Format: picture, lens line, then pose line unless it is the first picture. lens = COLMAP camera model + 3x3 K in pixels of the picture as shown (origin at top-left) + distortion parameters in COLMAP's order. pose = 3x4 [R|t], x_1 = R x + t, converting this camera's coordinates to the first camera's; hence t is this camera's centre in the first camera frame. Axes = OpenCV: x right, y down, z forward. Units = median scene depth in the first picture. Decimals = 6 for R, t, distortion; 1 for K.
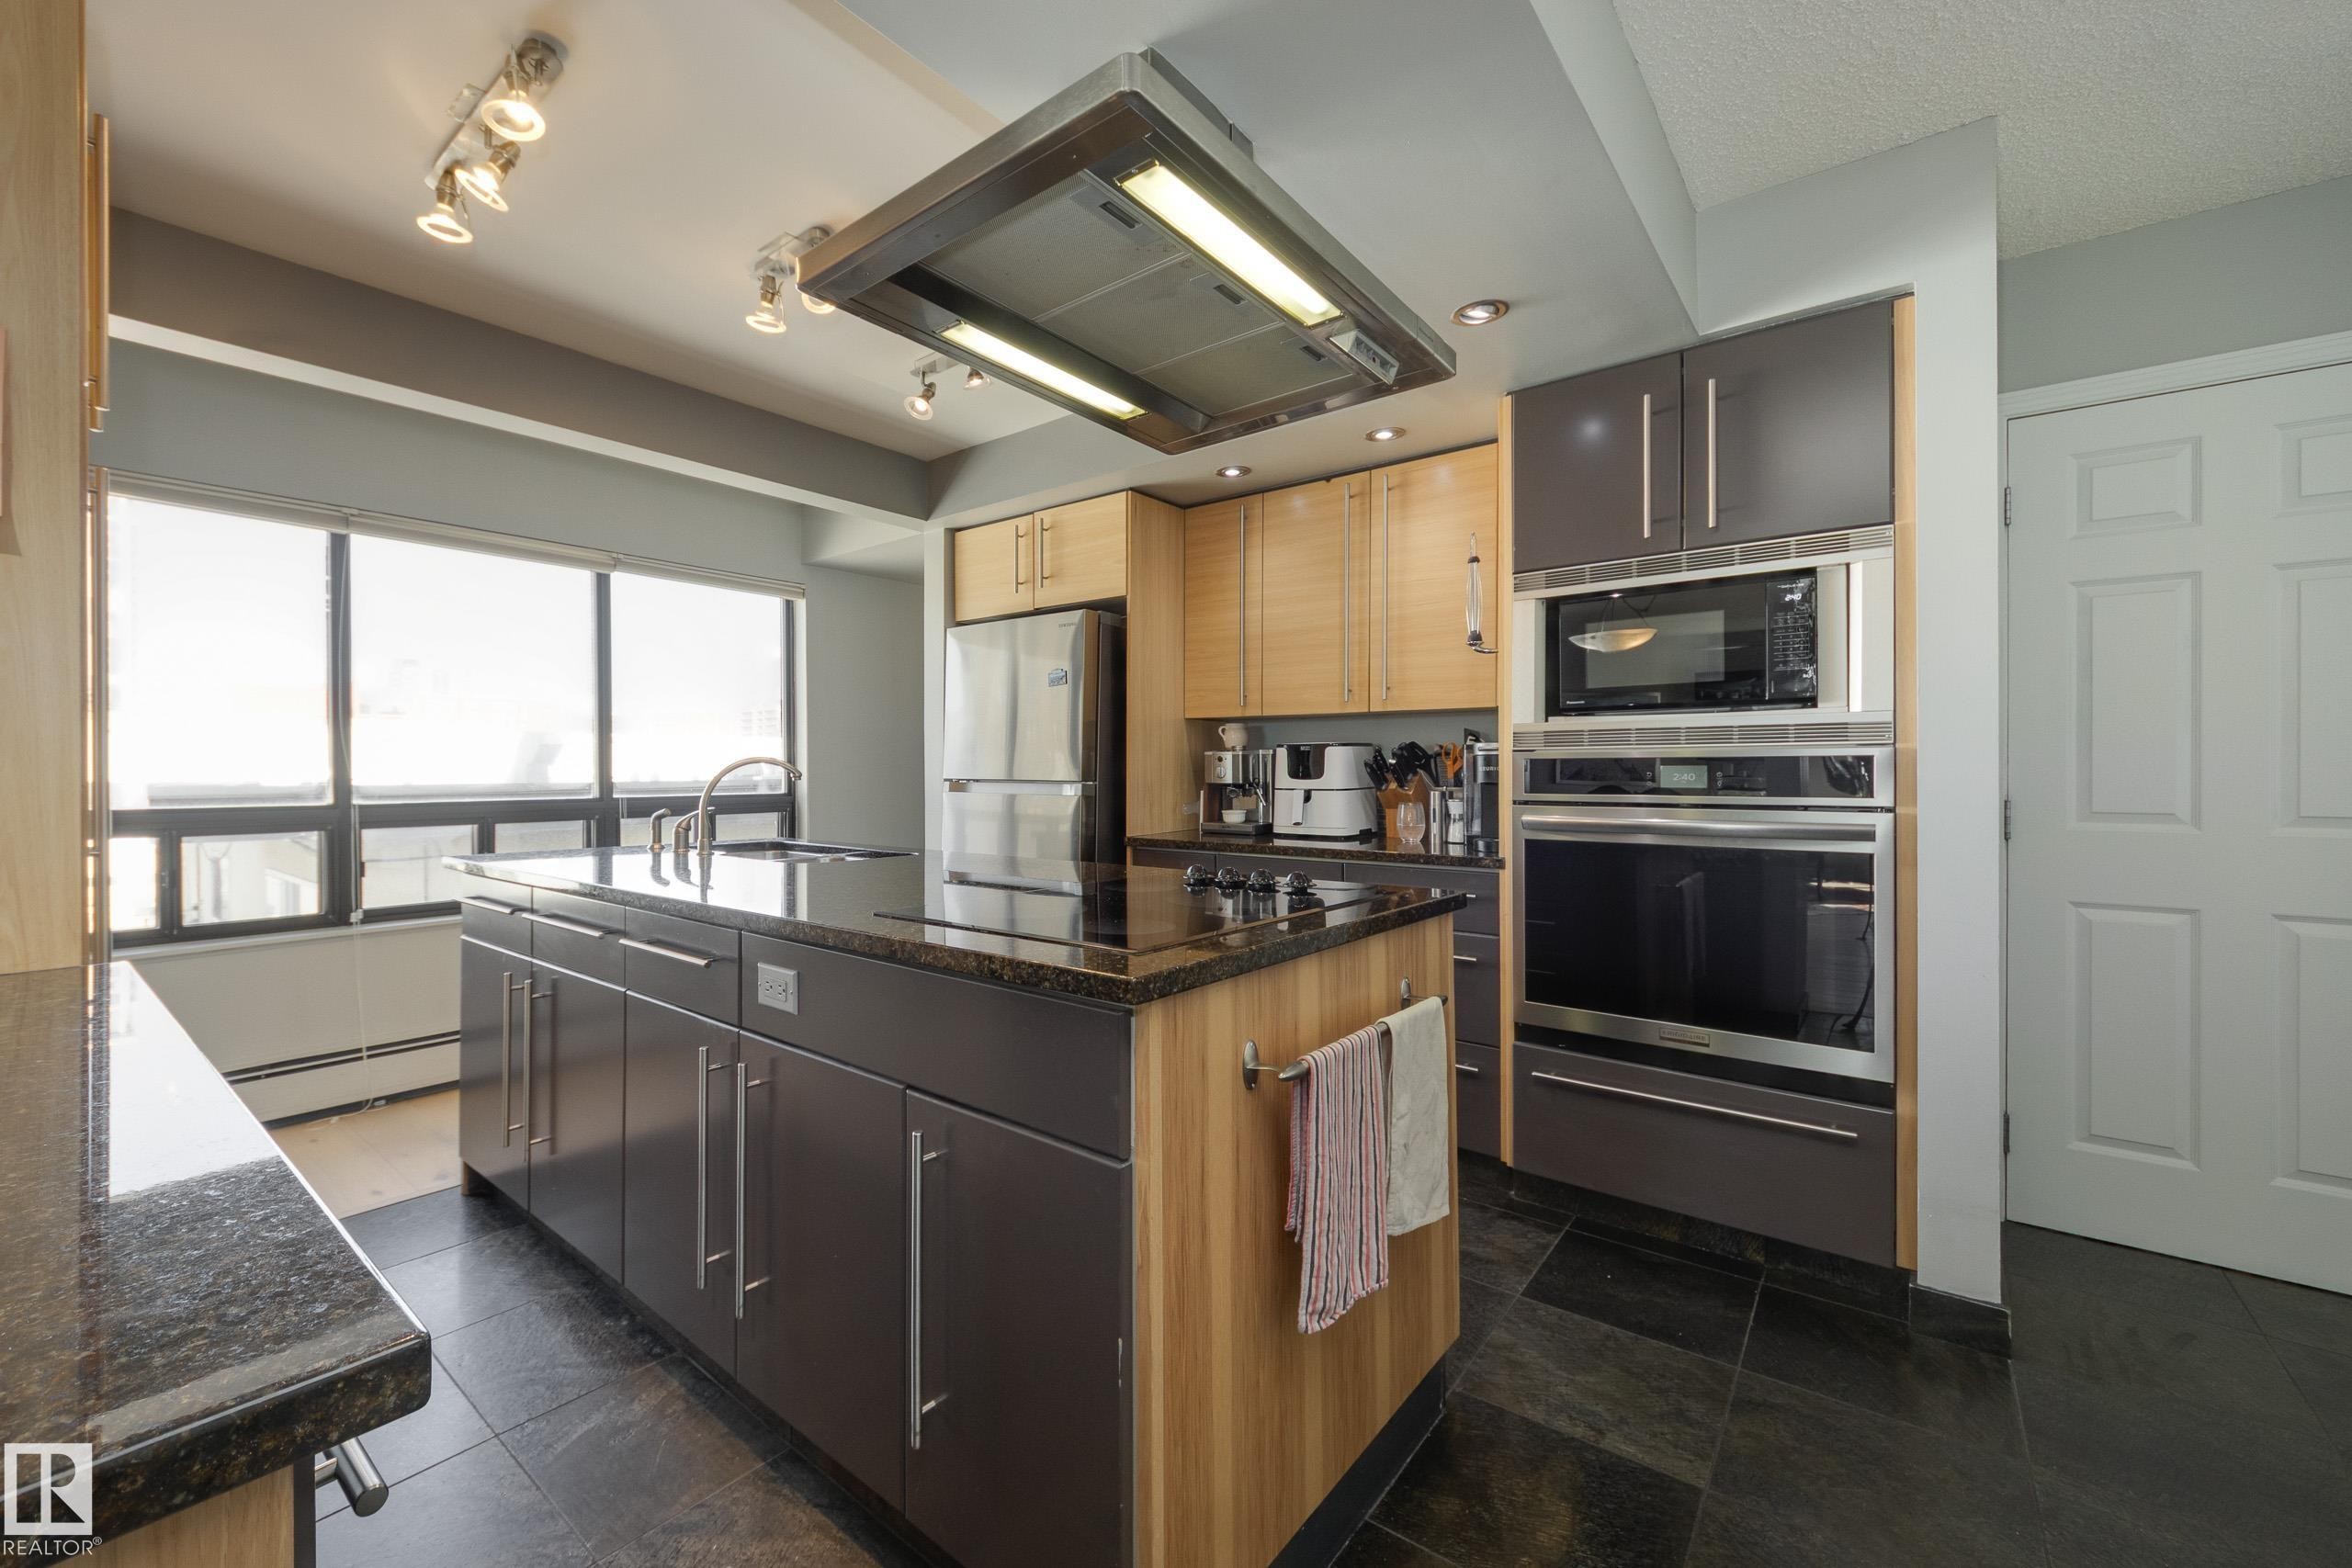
lens RADIAL K [[1040.7, 0, 1179.7], [0, 1040.7, 784.2], [0, 0, 1]] dist [-0.003284, -0.000197]
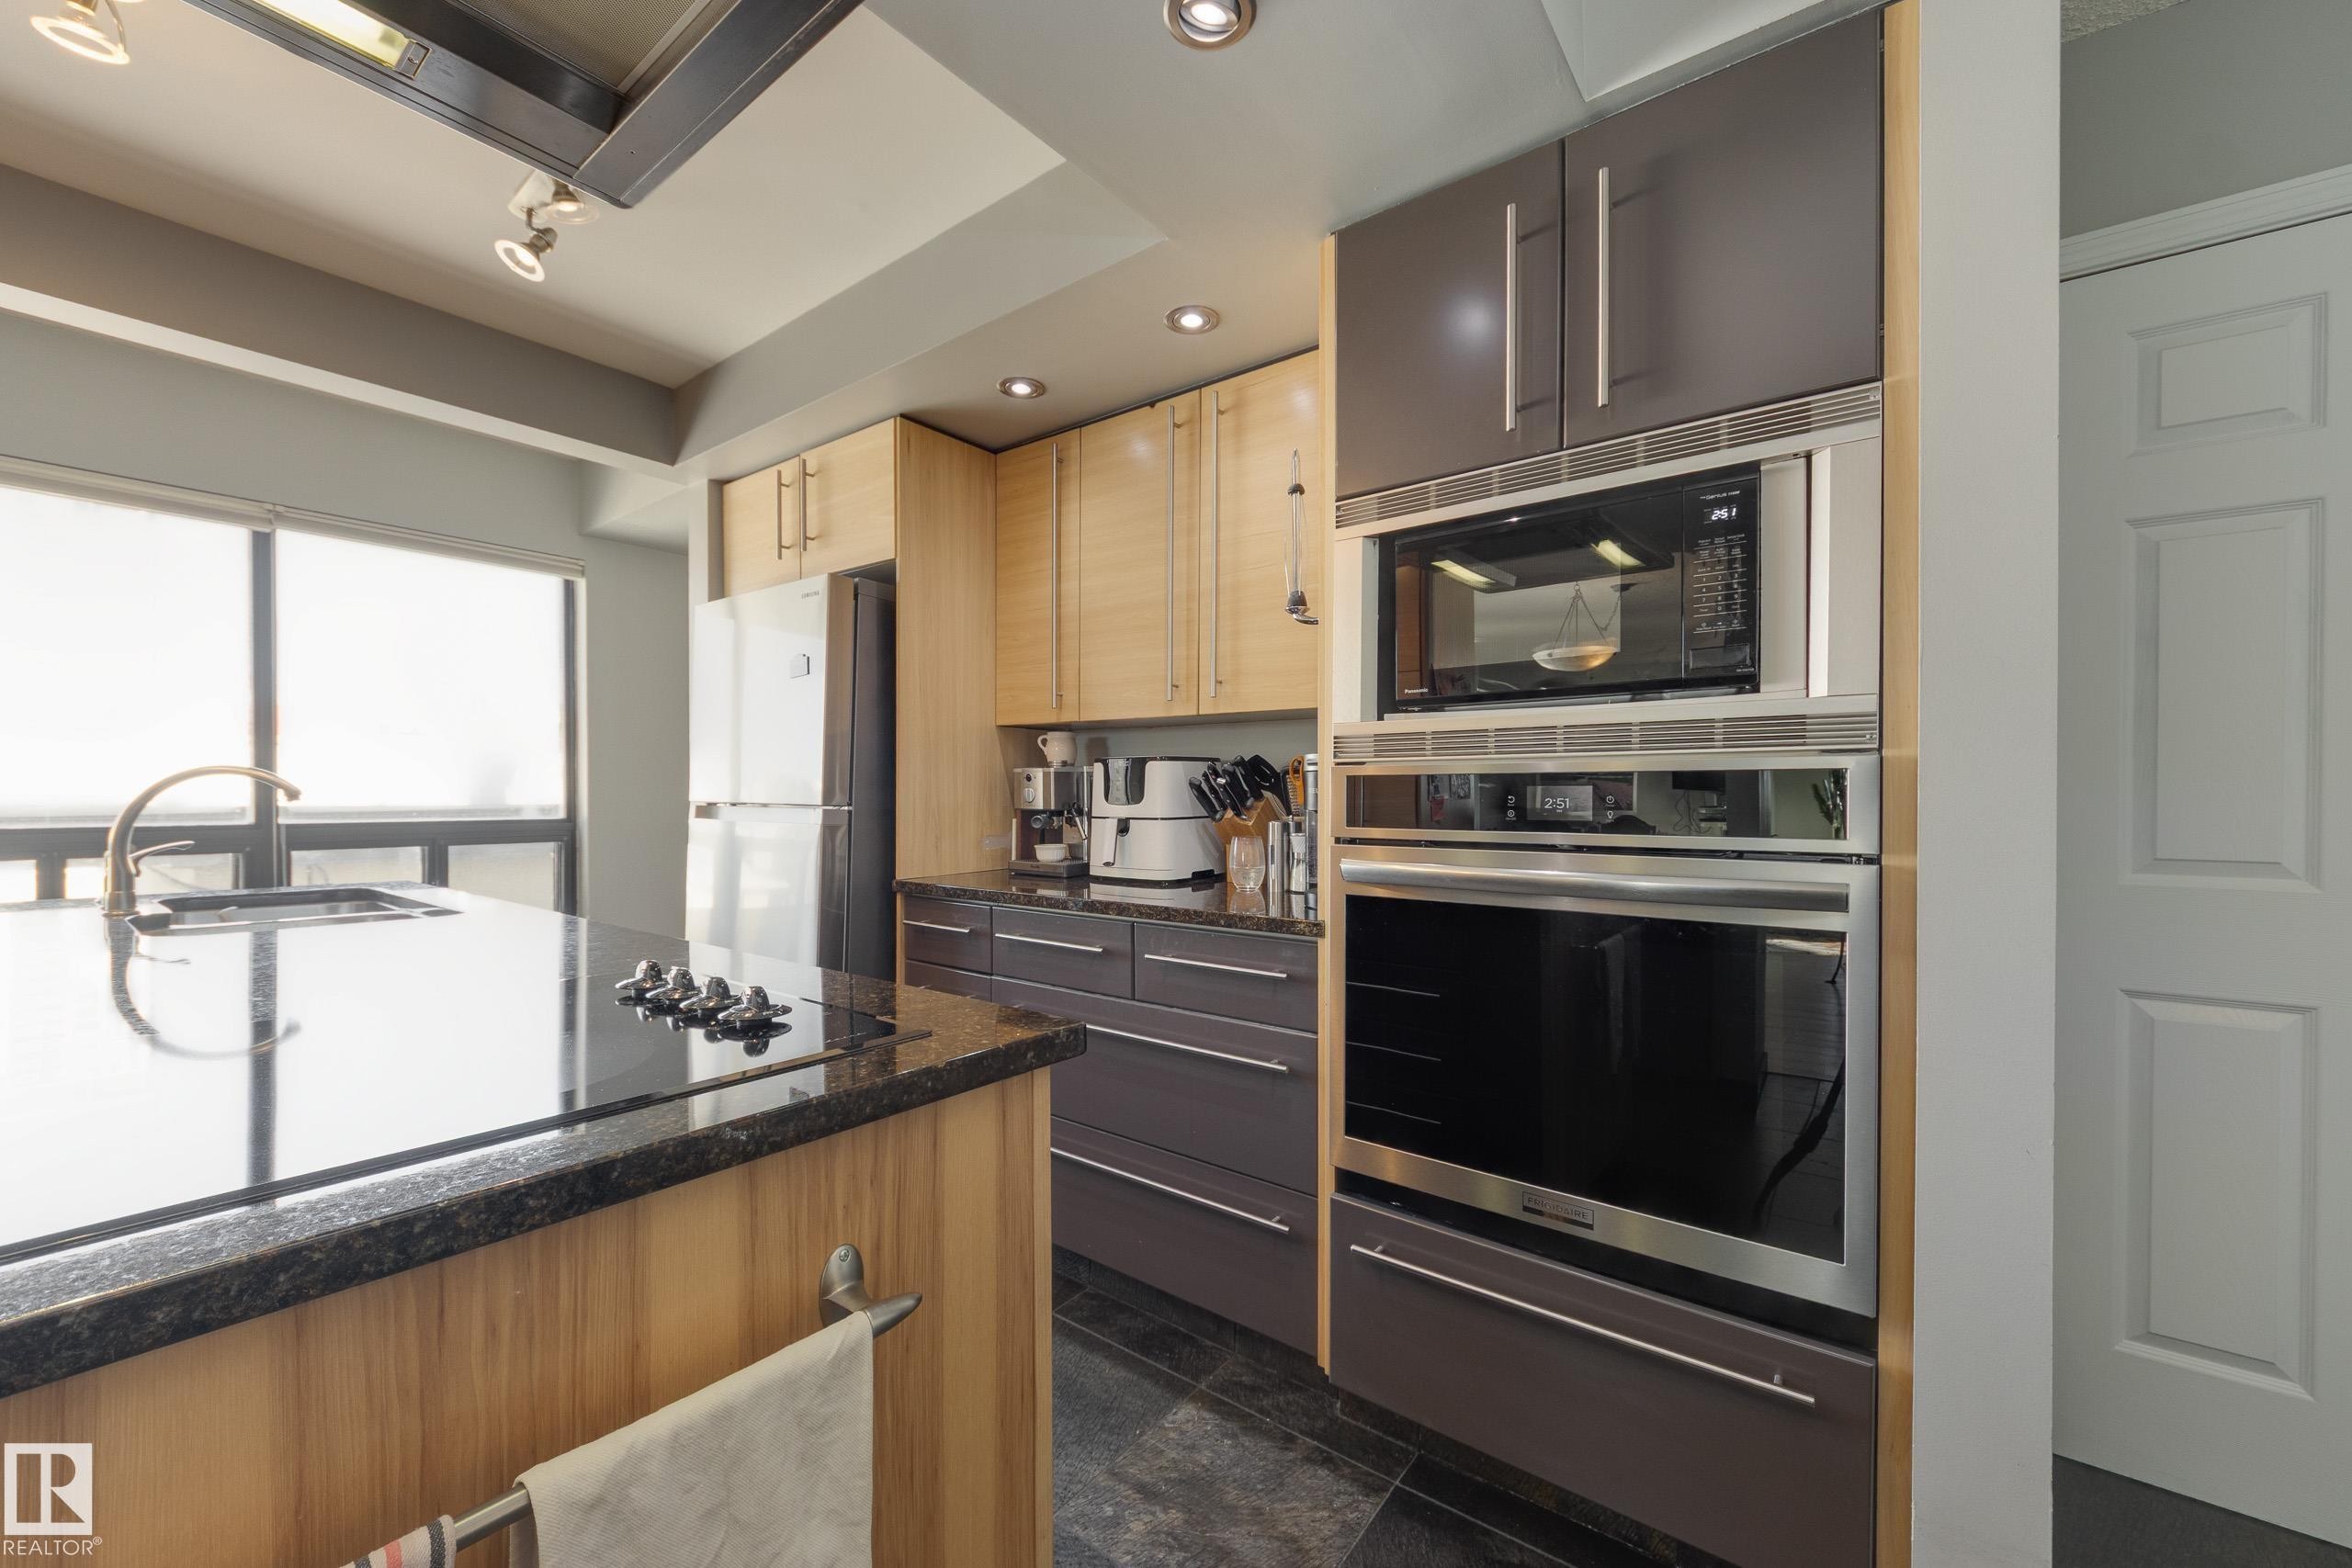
lens RADIAL K [[962.2, 0, 1299.7], [0, 962.2, 815.5], [0, 0, 1]] dist [0.001055, -0.000320]
pose [[0.997545, 0.004822, 0.069859, 0.211926], [-0.005205, 0.999972, 0.005301, -0.001362], [-0.069831, -0.005652, 0.997543, 0.315015]]
